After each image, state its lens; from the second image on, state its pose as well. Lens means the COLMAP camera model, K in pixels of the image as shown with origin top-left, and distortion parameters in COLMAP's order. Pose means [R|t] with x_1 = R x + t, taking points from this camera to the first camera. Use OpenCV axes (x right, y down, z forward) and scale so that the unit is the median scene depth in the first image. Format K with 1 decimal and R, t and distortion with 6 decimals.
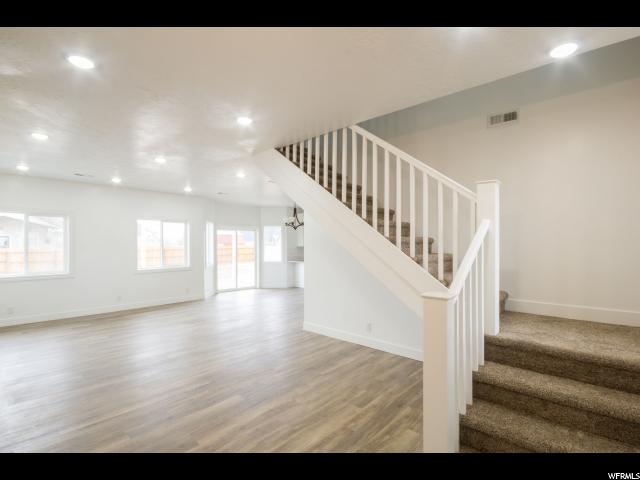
lens RADIAL K [[294.2, 0, 332.2], [0, 294.2, 242.9], [0, 0, 1]] dist [0.000521, 0.000005]
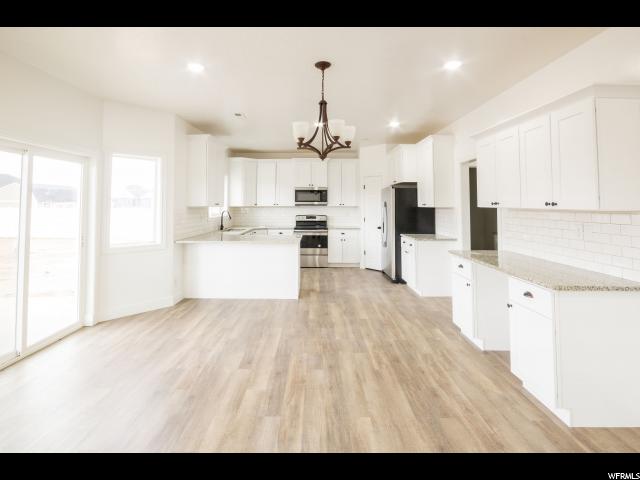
lens RADIAL K [[294.5, 0, 321.1], [0, 294.5, 194.1], [0, 0, 1]] dist [0.022631, 0.000063]
pose [[0.780309, 0.022019, 0.625006, -0.792028], [-0.002052, 0.999465, -0.032648, 0.021764], [-0.625390, 0.024193, 0.779937, 1.627421]]
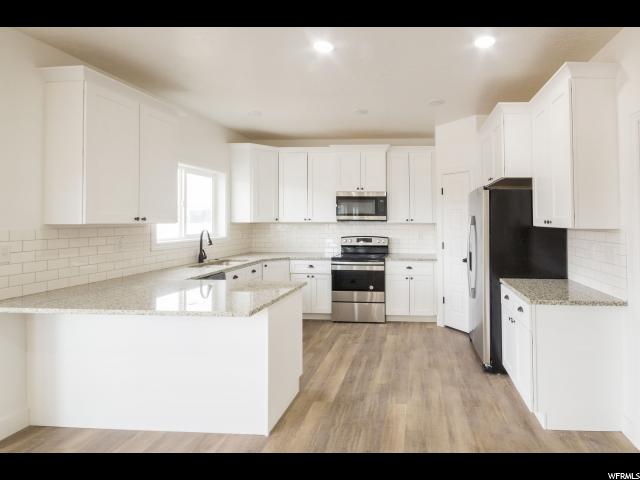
lens RADIAL K [[305.9, 0, 421.2], [0, 305.9, 212.5], [0, 0, 1]] dist [-0.000035, -0.000167]
pose [[0.802833, 0.014928, 0.596017, -0.156221], [-0.005769, 0.999834, -0.017271, 0.016782], [-0.596176, 0.010427, 0.802786, 2.040869]]
